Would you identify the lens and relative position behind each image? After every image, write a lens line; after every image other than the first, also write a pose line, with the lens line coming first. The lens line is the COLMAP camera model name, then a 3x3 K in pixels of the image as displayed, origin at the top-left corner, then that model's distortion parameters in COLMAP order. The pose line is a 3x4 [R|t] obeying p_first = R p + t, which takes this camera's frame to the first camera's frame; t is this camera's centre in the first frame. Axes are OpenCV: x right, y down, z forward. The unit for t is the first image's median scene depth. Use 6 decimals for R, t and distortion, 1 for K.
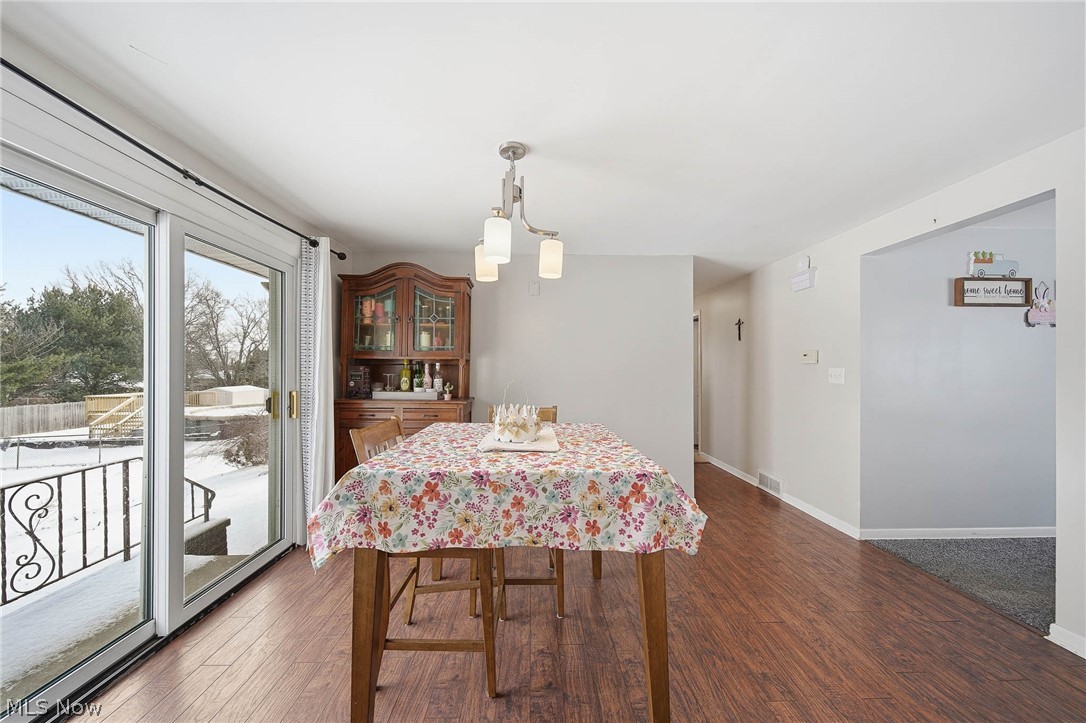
lens RADIAL K [[391.2, 0, 541.9], [0, 391.2, 365.1], [0, 0, 1]] dist [0.000029, 0.000003]
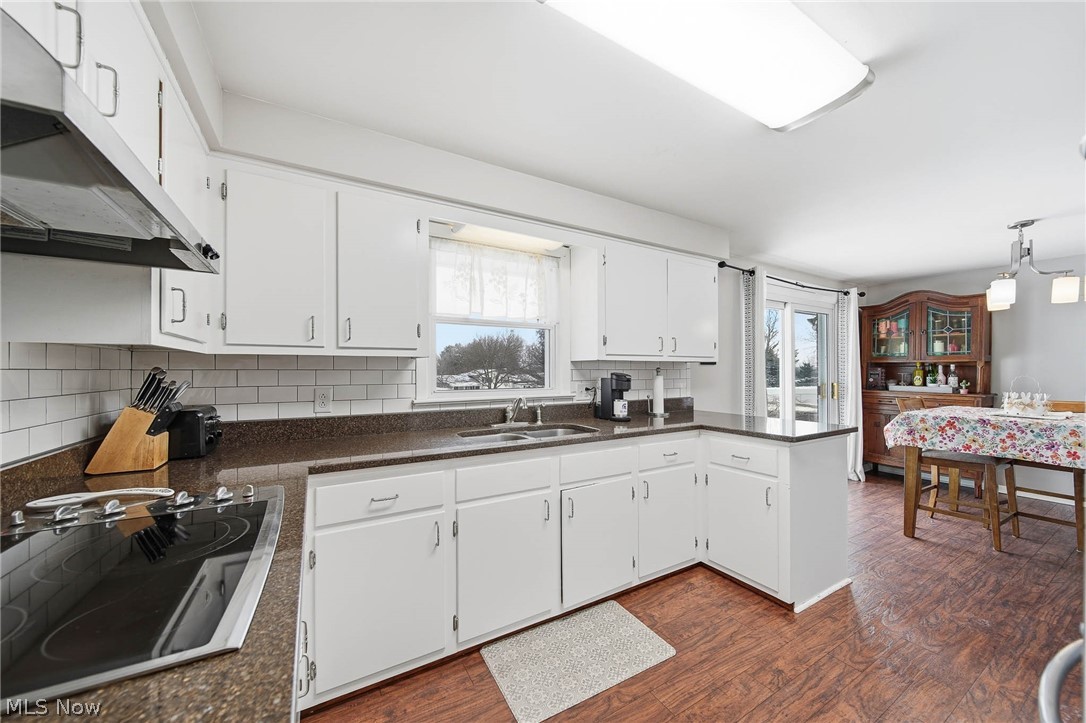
lens RADIAL K [[392.9, 0, 537.4], [0, 392.9, 371.8], [0, 0, 1]] dist [0.001683, -0.002580]
pose [[0.480785, -0.002484, -0.876835, 0.209254], [0.013905, 0.999892, 0.004791, -0.007118], [0.876728, -0.014496, 0.480767, -0.819607]]
